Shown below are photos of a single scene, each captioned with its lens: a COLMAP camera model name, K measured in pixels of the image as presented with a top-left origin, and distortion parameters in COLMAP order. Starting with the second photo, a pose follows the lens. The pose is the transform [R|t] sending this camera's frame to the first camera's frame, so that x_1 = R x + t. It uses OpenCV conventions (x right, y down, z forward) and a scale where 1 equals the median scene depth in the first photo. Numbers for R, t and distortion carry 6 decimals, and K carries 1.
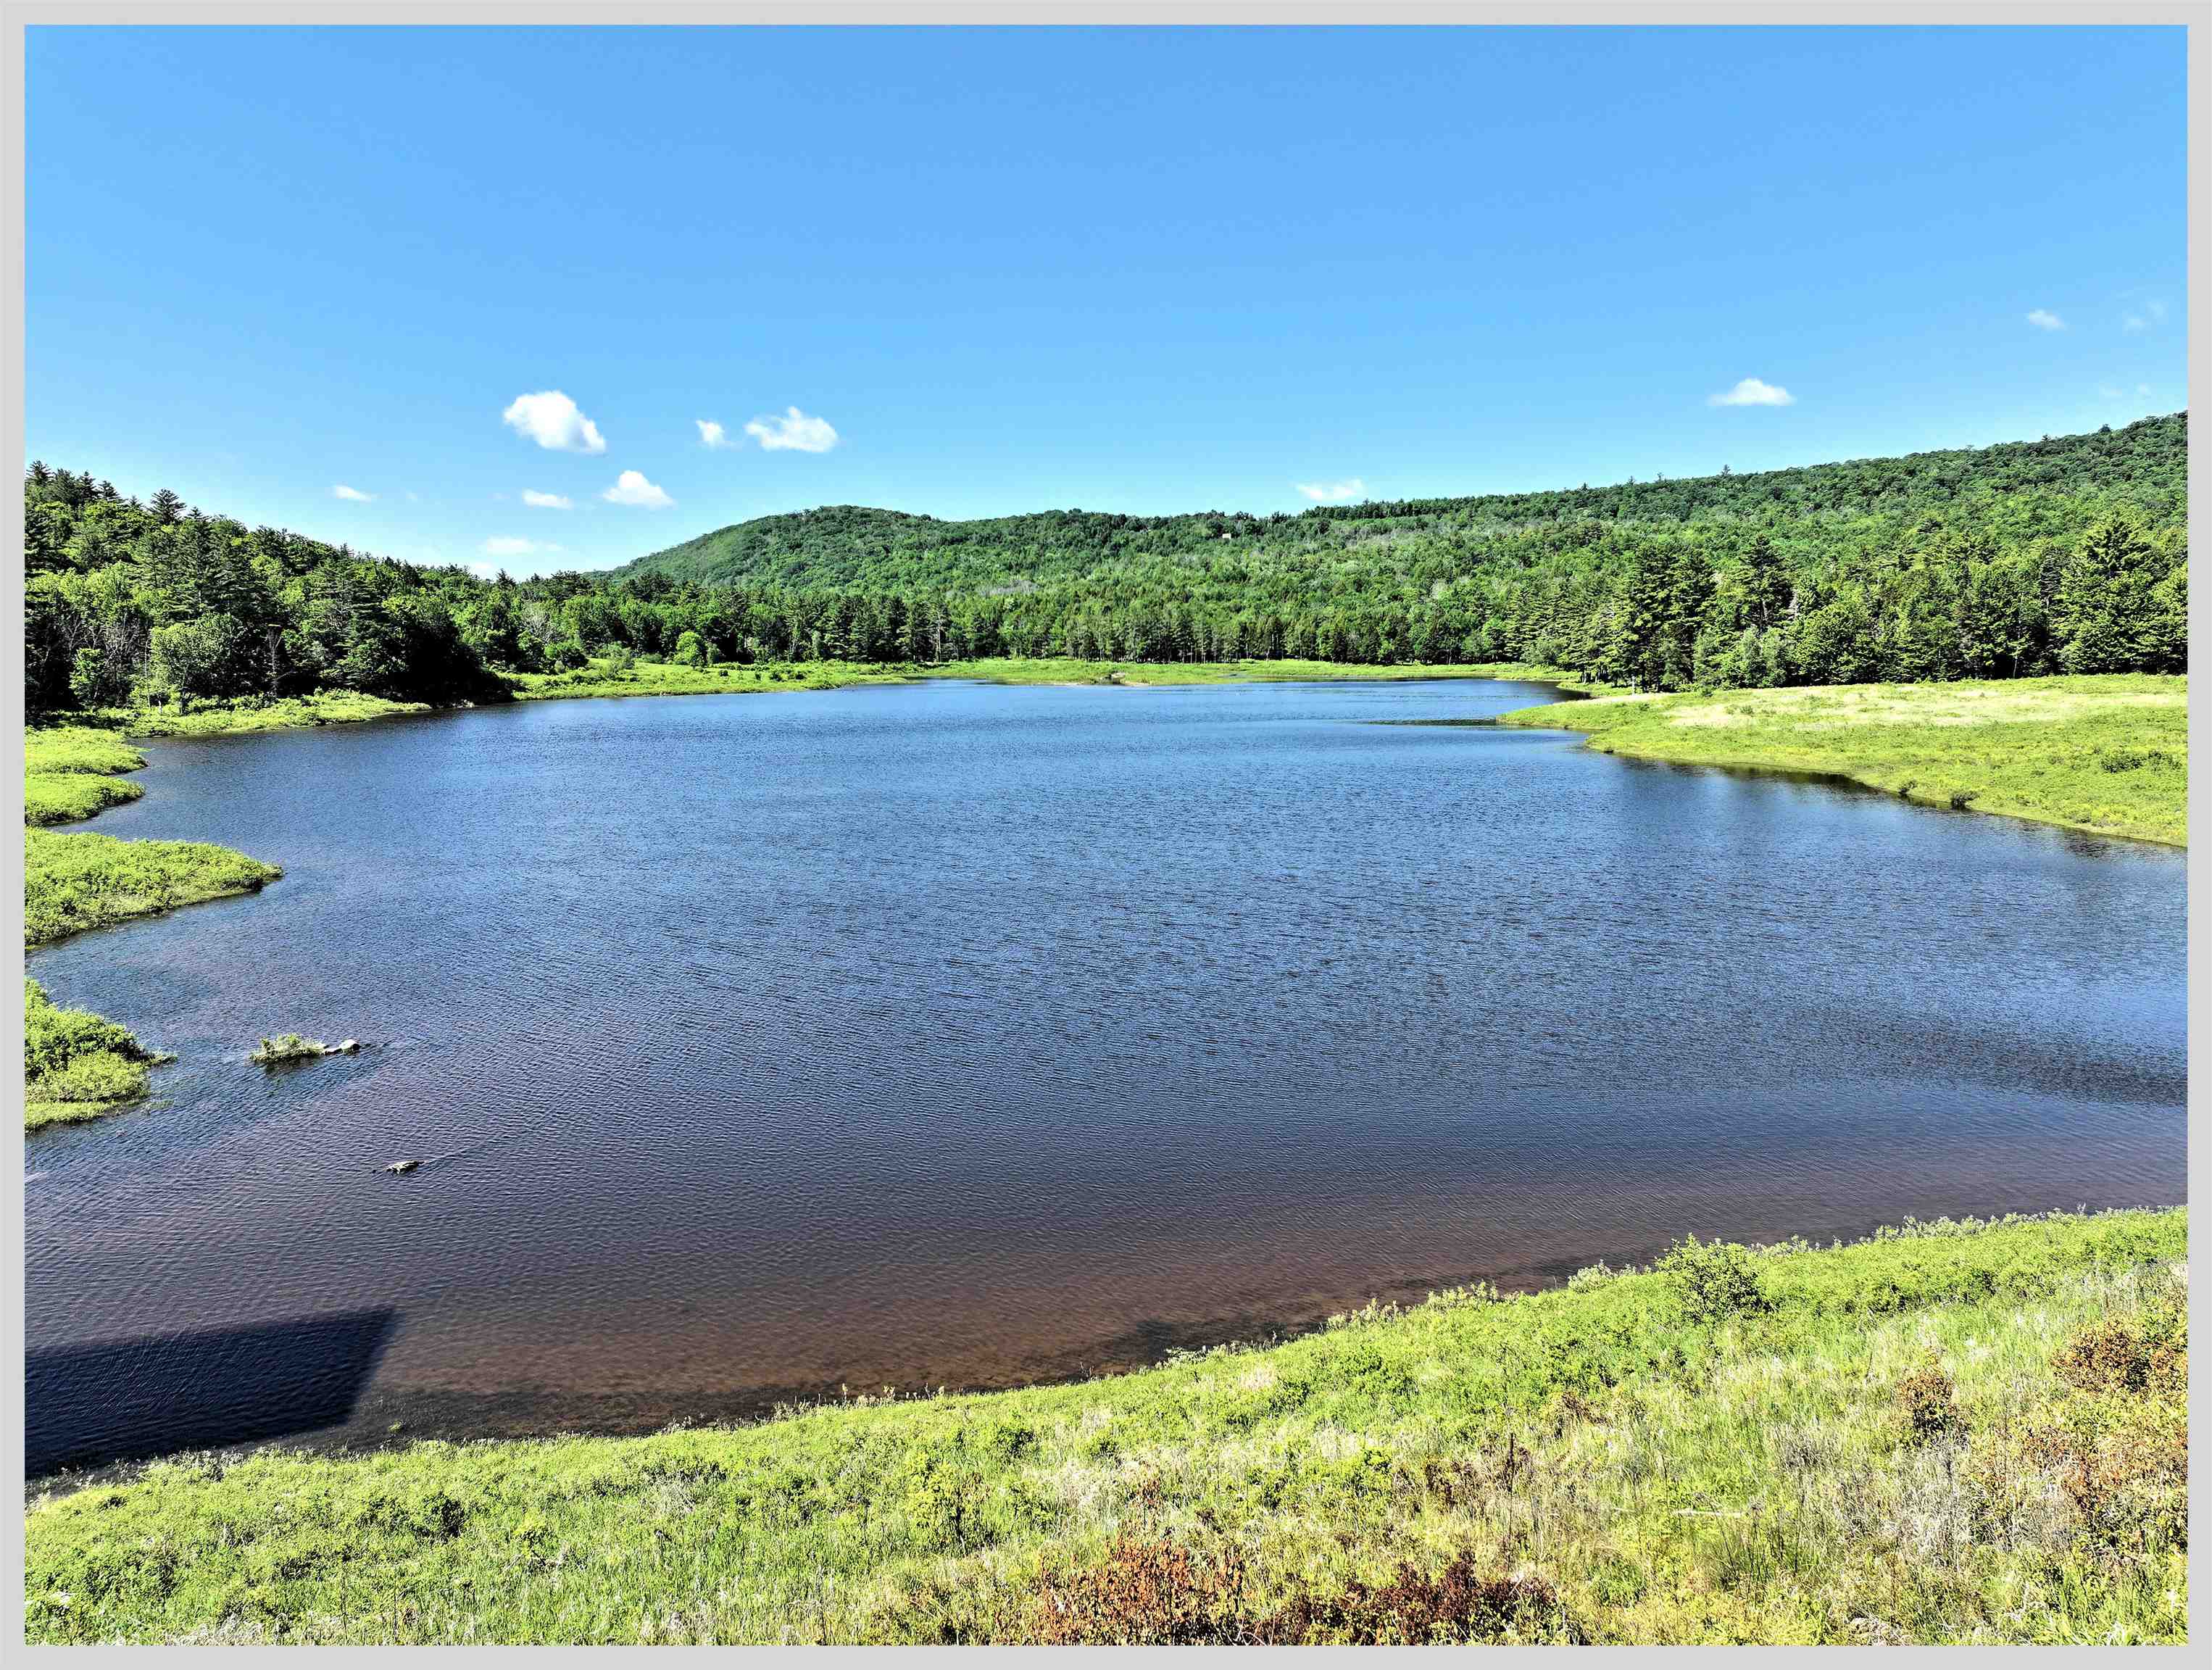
lens RADIAL K [[1514.2, 0, 1111.0], [0, 1514.2, 829.1], [0, 0, 1]] dist [-0.001832, 0.015960]
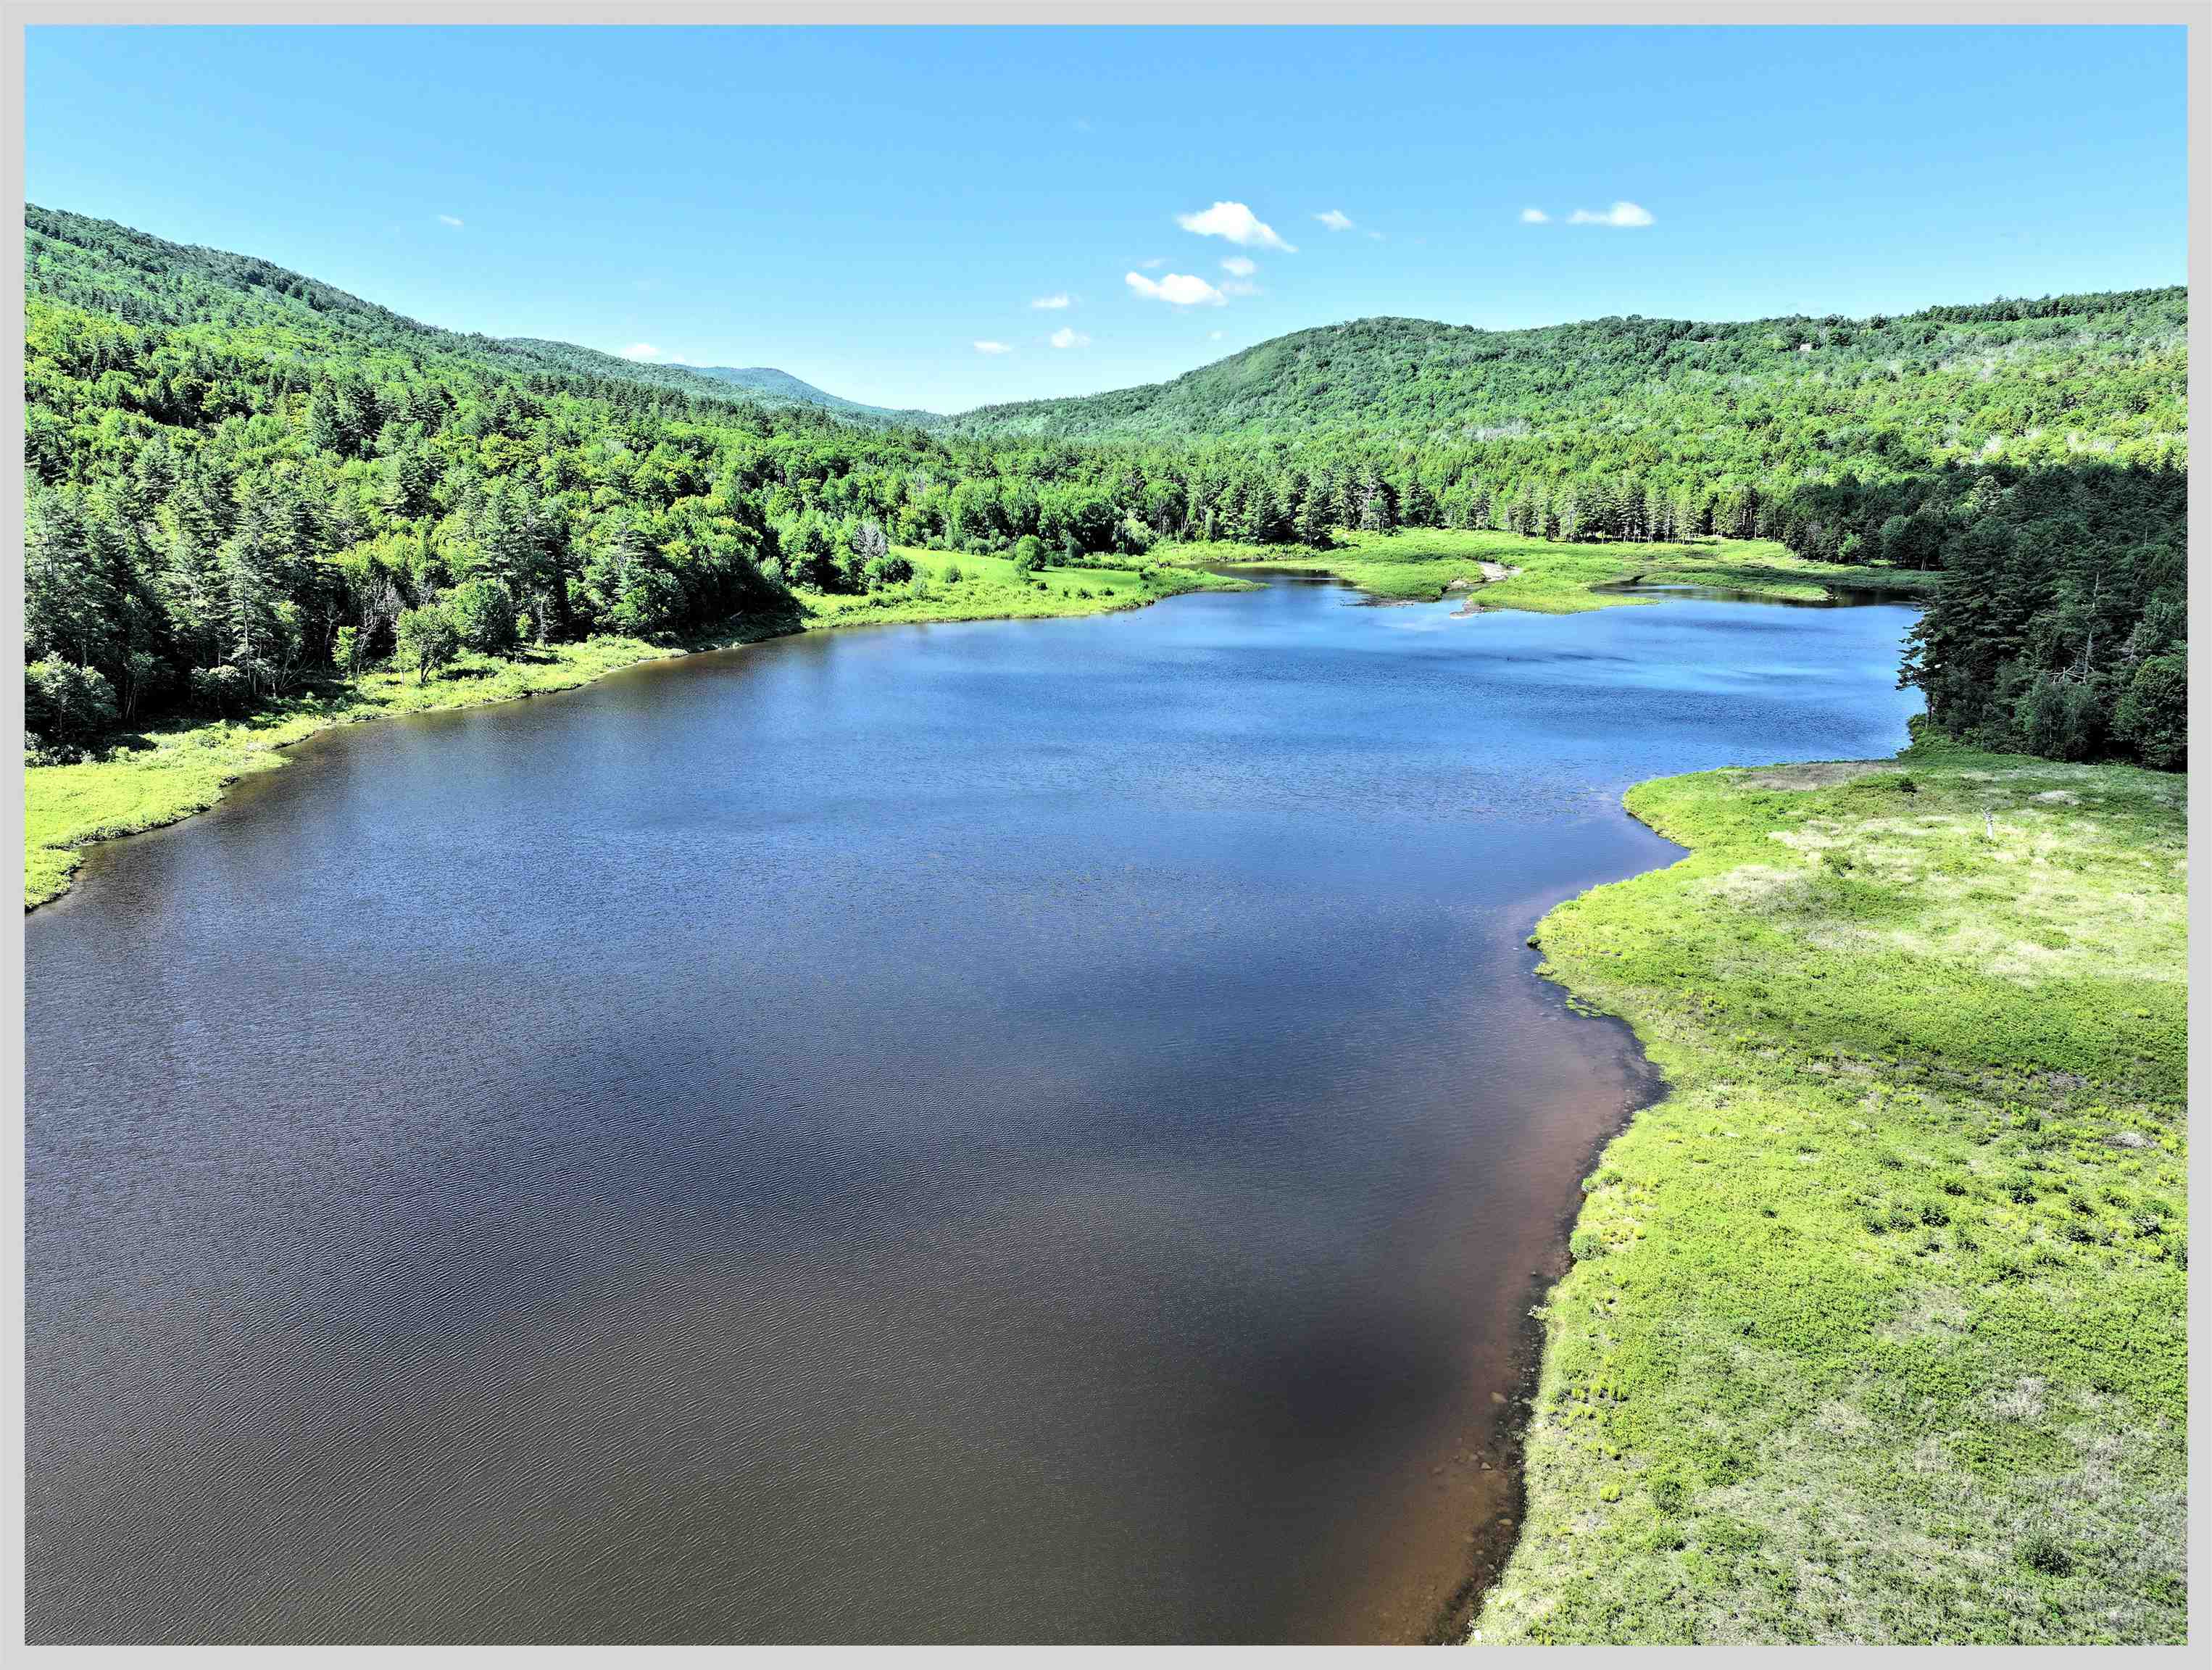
lens RADIAL K [[1514.2, 0, 1107.9], [0, 1514.2, 839.8], [0, 0, 1]] dist [-0.001832, 0.015960]
pose [[0.930291, 0.096374, -0.353935, 0.061599], [-0.047388, 0.988360, 0.144566, -0.032862], [0.363748, -0.117716, 0.924030, 0.027740]]
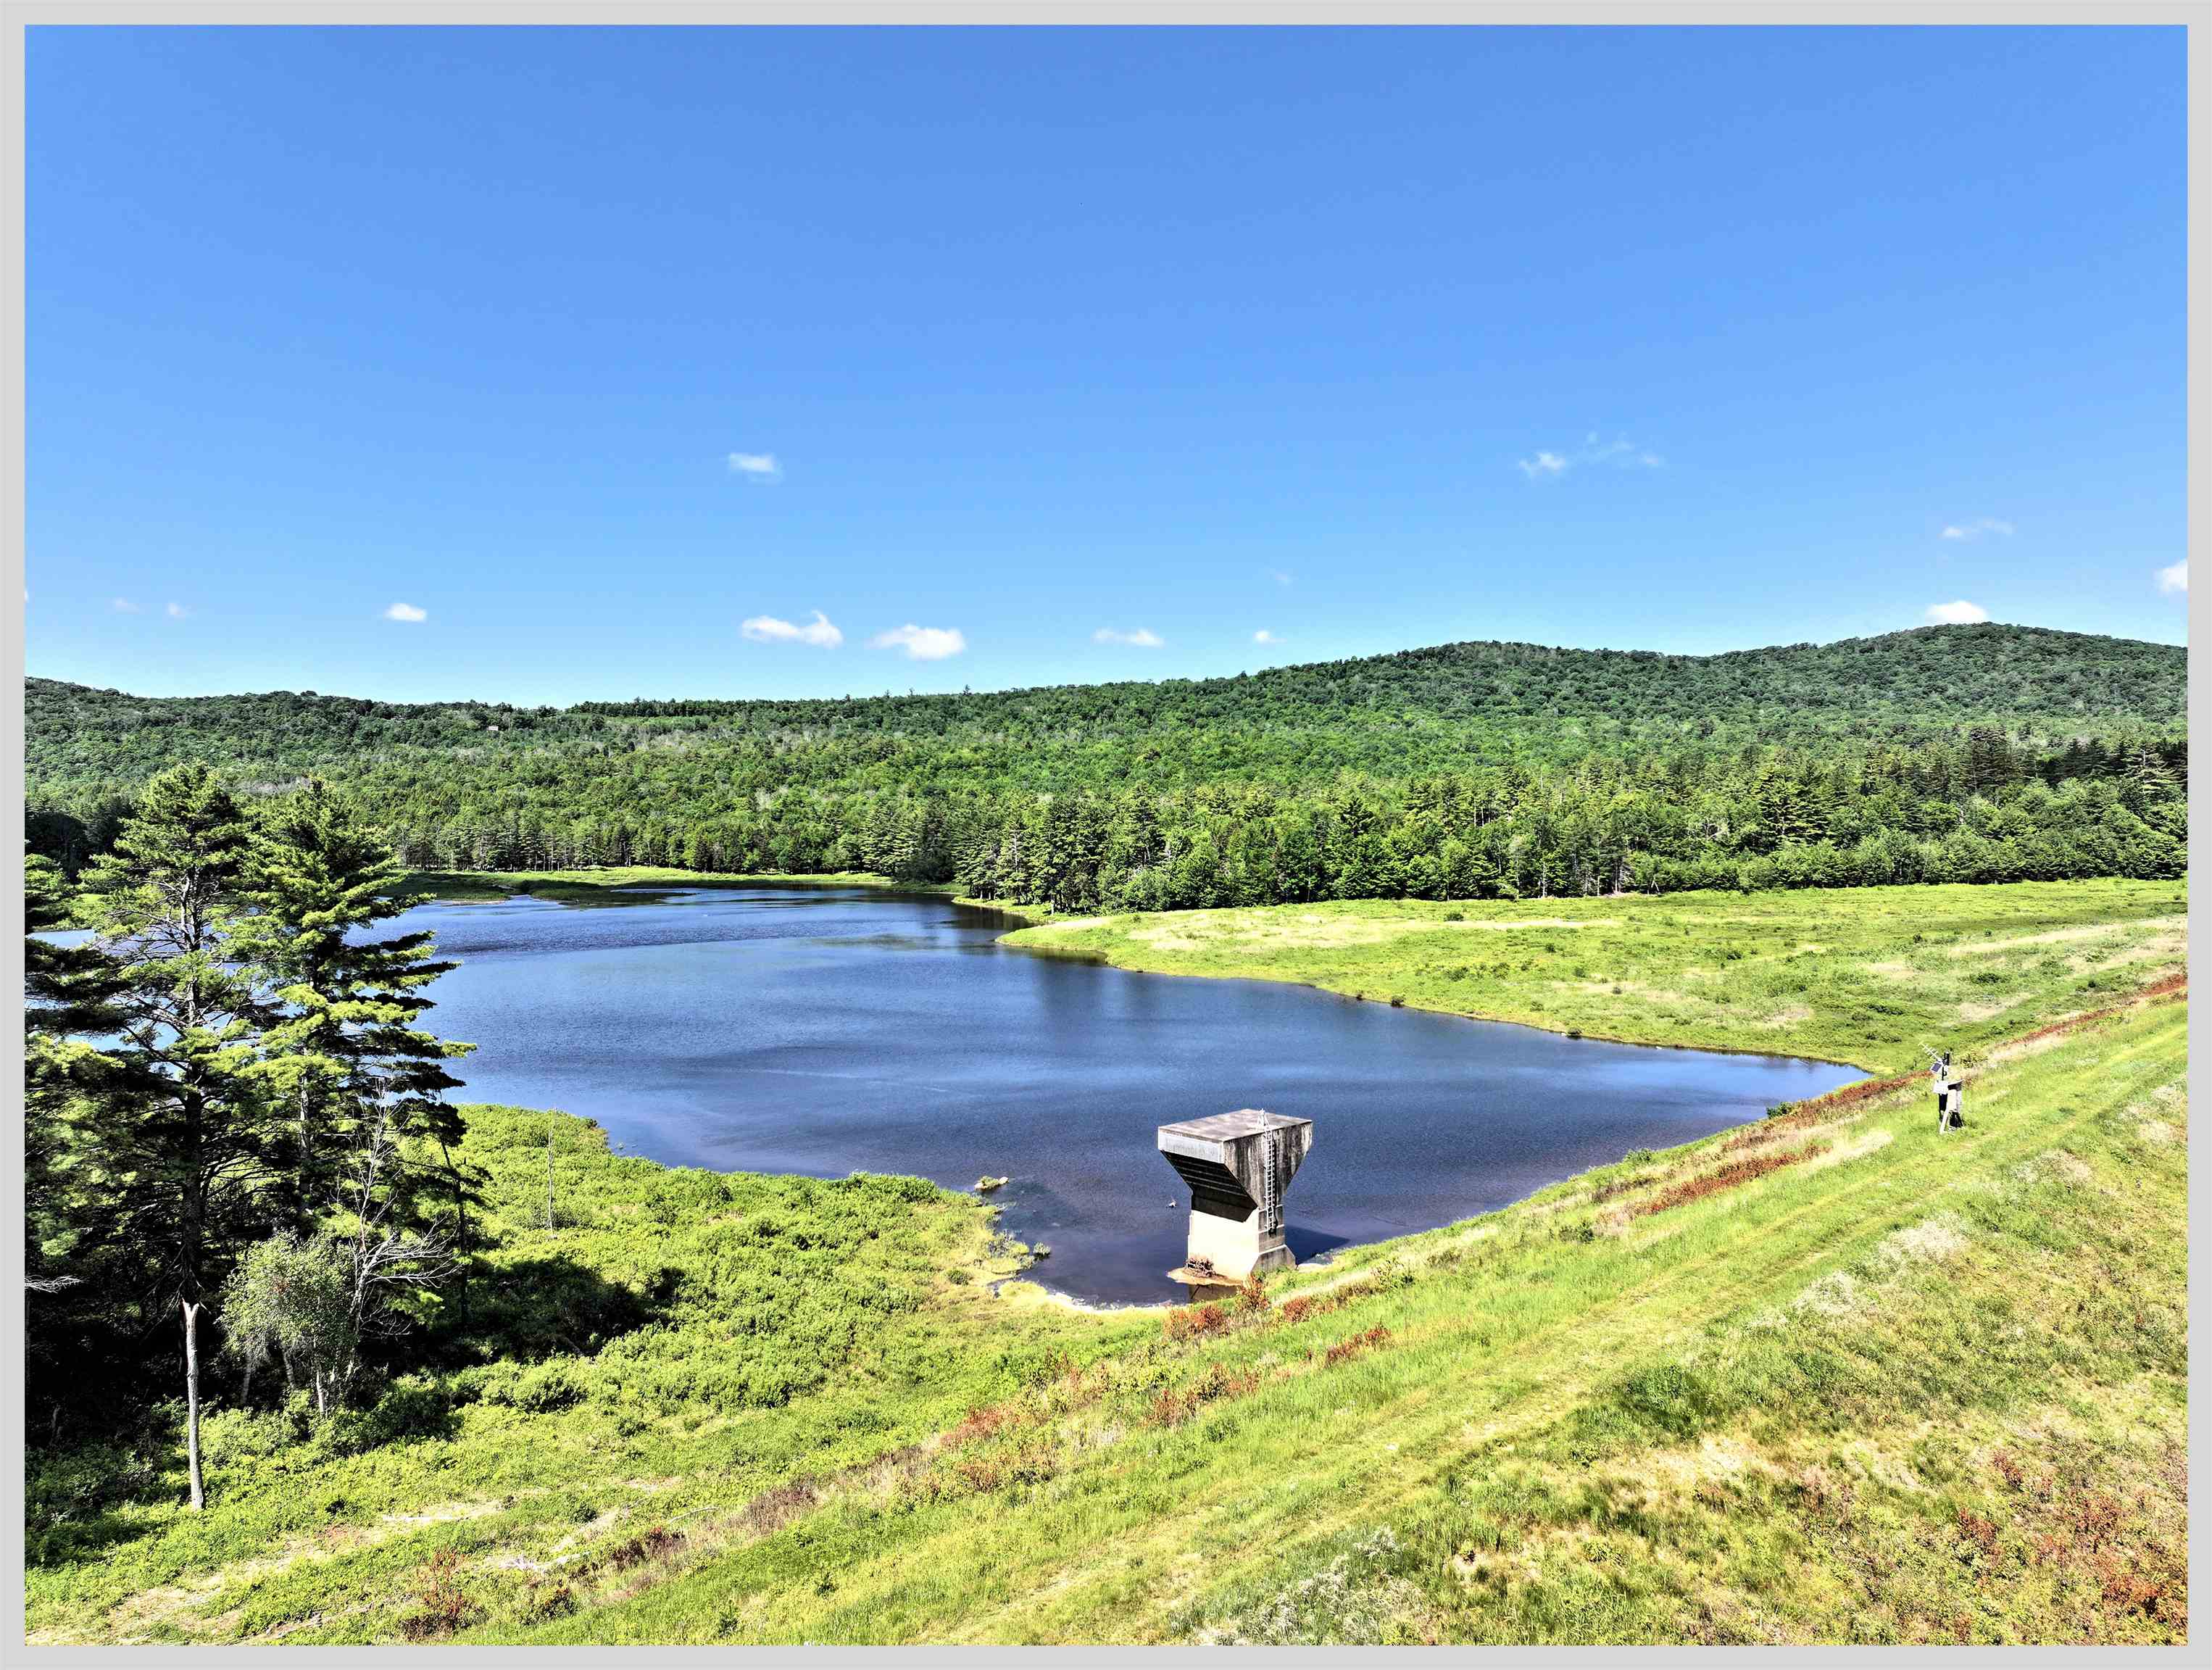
lens RADIAL K [[1514.2, 0, 1106.4], [0, 1514.2, 827.5], [0, 0, 1]] dist [-0.001832, 0.015960]
pose [[0.877765, 0.004831, 0.479067, -0.070025], [0.053429, 0.992724, -0.107905, -0.005785], [-0.476102, 0.120312, 0.871121, -0.048831]]
